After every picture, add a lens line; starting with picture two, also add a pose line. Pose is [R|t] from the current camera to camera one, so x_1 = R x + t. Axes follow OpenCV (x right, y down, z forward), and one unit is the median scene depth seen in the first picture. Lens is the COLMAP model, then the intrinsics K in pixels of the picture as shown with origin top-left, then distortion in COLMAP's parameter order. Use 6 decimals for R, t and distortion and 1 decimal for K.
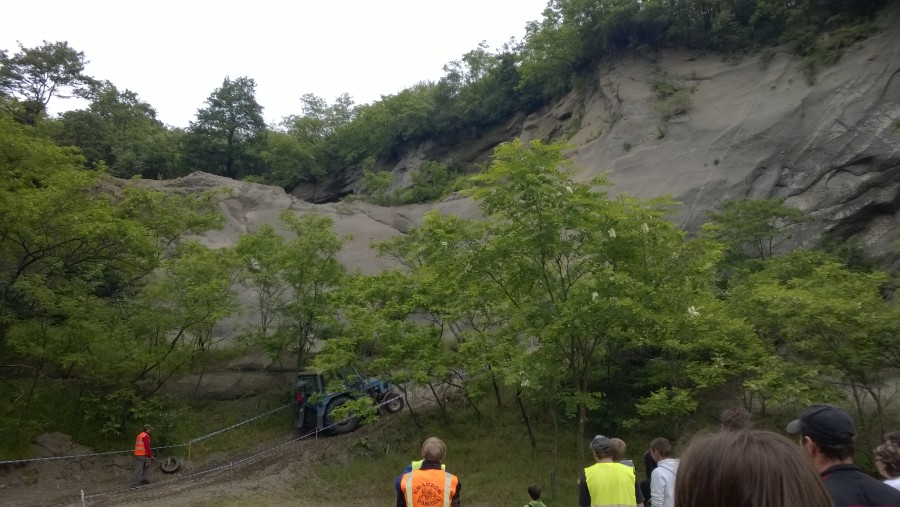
lens RADIAL K [[699.6, 0, 451.2], [0, 699.6, 252.6], [0, 0, 1]] dist [0.015810, -0.025566]
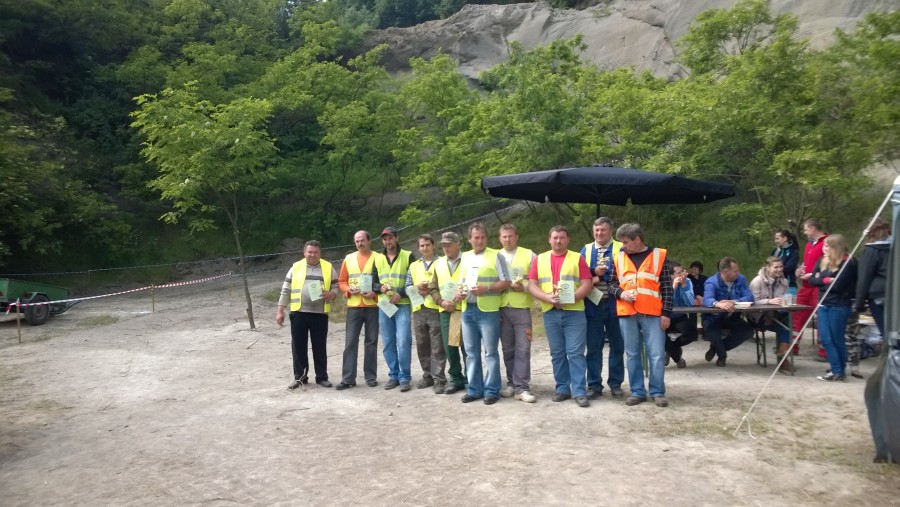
lens RADIAL K [[699.6, 0, 449.4], [0, 699.6, 252.9], [0, 0, 1]] dist [0.015810, -0.025566]
pose [[0.841427, -0.017590, -0.540085, 0.241331], [0.171253, 0.956631, 0.235648, -0.006539], [0.512517, -0.290771, 0.807947, -0.032107]]
